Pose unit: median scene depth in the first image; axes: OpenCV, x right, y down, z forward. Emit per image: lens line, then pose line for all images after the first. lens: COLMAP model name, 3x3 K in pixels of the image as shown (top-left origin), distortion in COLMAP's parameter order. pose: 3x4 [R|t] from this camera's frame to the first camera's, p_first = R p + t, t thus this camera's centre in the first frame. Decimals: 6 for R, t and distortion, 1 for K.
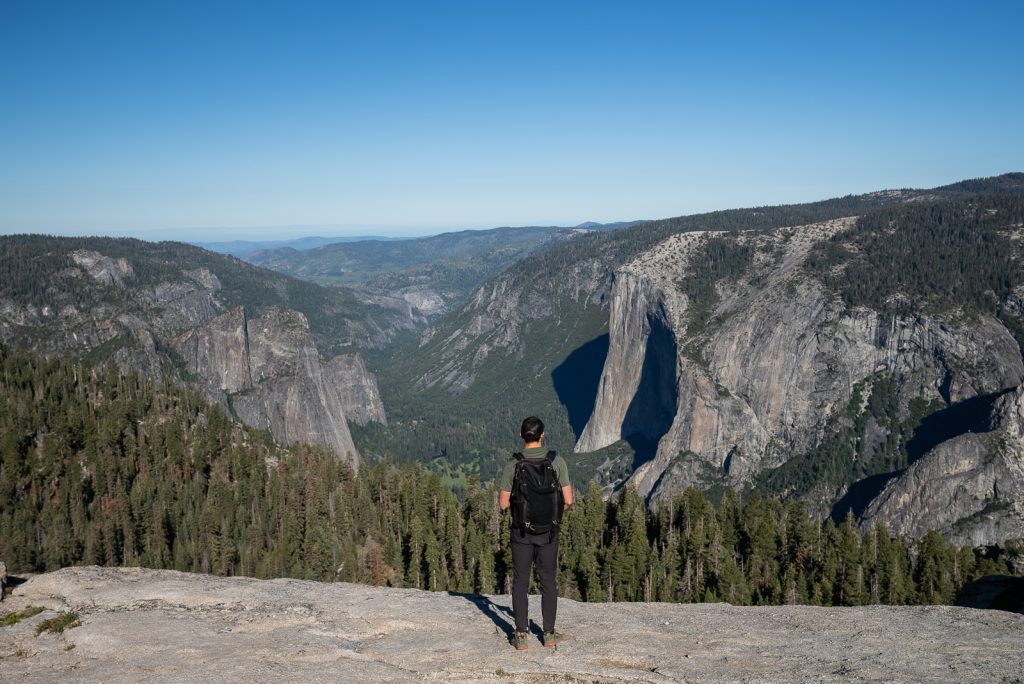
lens RADIAL K [[978.7, 0, 515.0], [0, 978.7, 339.6], [0, 0, 1]] dist [0.076726, 0.000000]
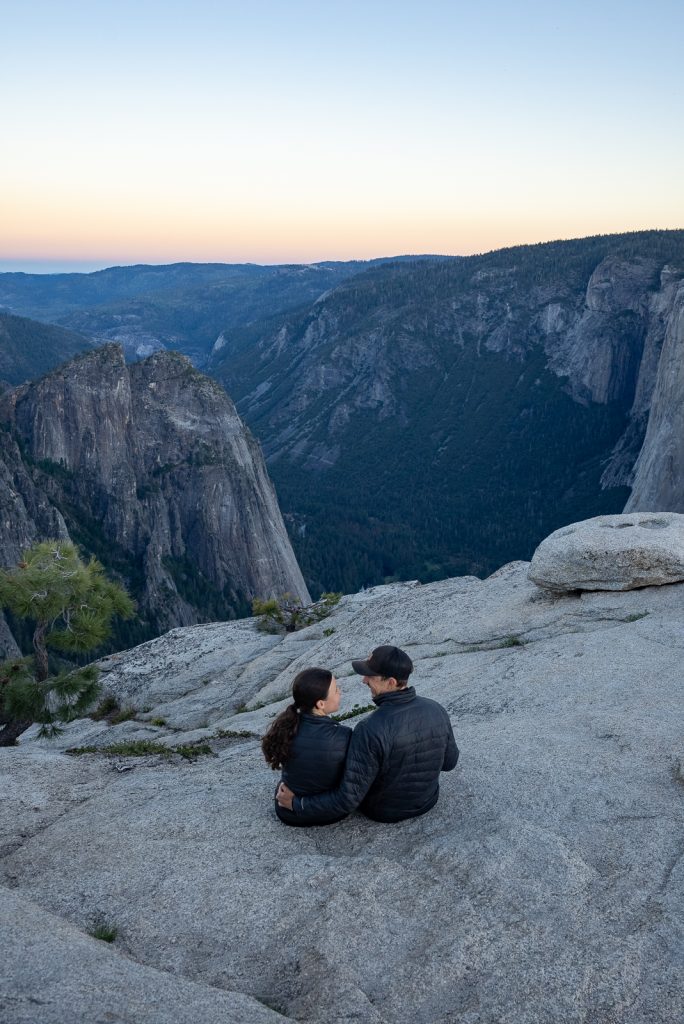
lens RADIAL K [[978.7, 0, 350.8], [0, 978.7, 511.8], [0, 0, 1]] dist [0.076726, 0.000000]
pose [[0.977482, -0.019044, 0.210160, -0.182605], [-0.006884, 0.992512, 0.121955, -0.004919], [-0.210909, -0.120656, 0.970031, 0.268062]]
